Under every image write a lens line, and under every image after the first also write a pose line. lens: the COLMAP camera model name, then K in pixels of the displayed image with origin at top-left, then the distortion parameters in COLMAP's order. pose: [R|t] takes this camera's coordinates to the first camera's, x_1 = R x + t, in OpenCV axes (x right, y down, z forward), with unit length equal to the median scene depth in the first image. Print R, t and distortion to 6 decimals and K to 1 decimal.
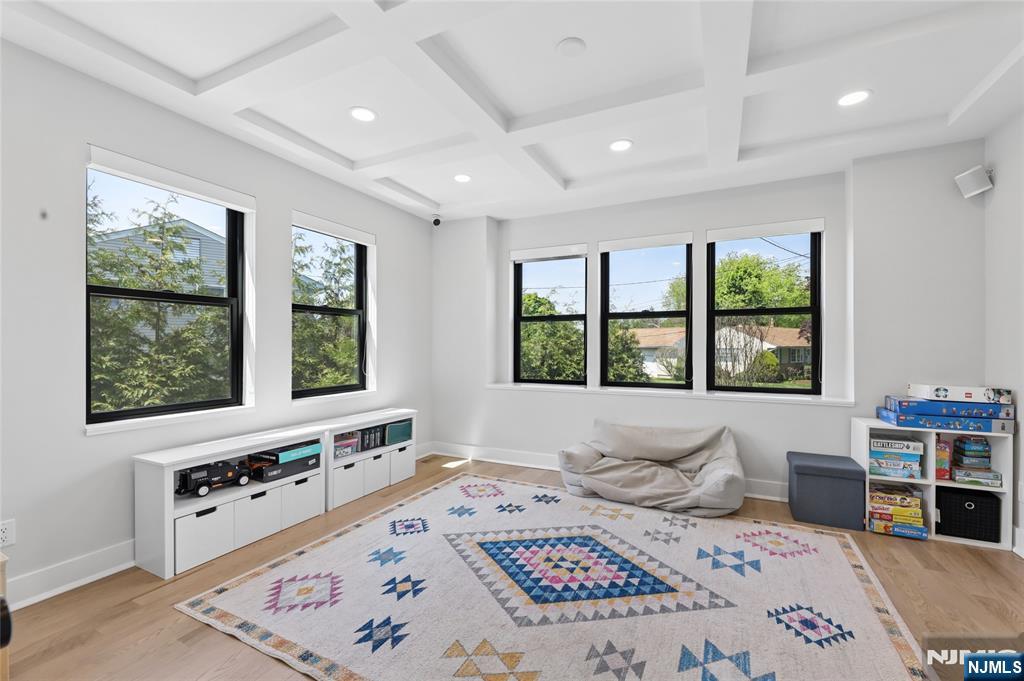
lens RADIAL K [[417.9, 0, 514.1], [0, 417.9, 344.4], [0, 0, 1]] dist [-0.007487, 0.001616]
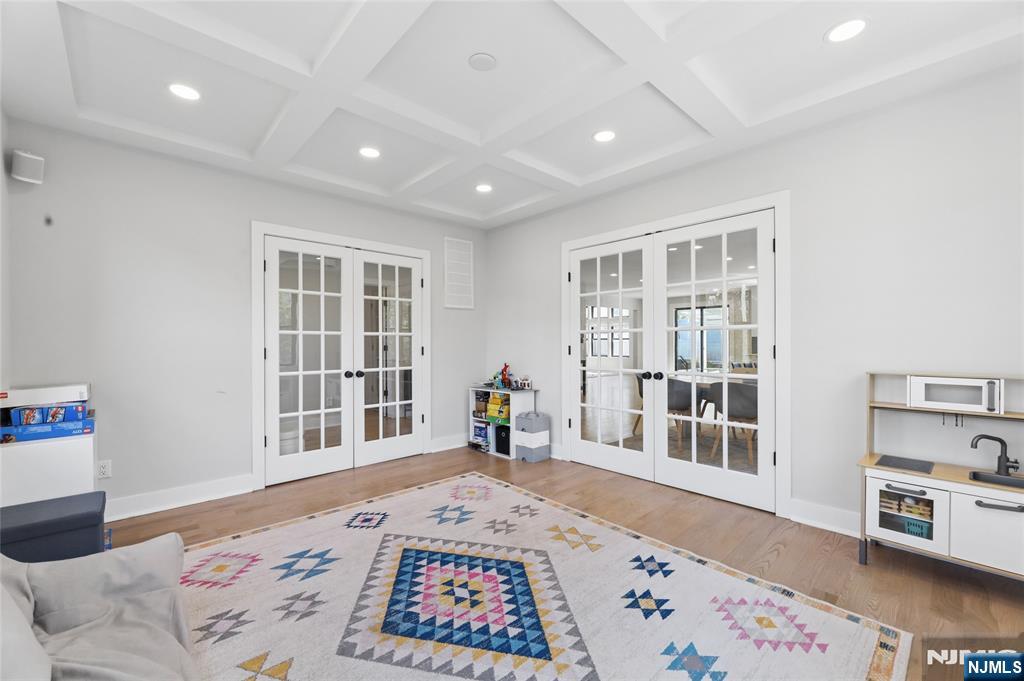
lens RADIAL K [[417.9, 0, 512.0], [0, 417.9, 344.7], [0, 0, 1]] dist [-0.007487, 0.001616]
pose [[-0.934215, 0.003636, 0.356693, -0.301760], [0.003189, 0.999993, -0.001840, 0.012664], [-0.356697, -0.000581, -0.934220, 1.881352]]
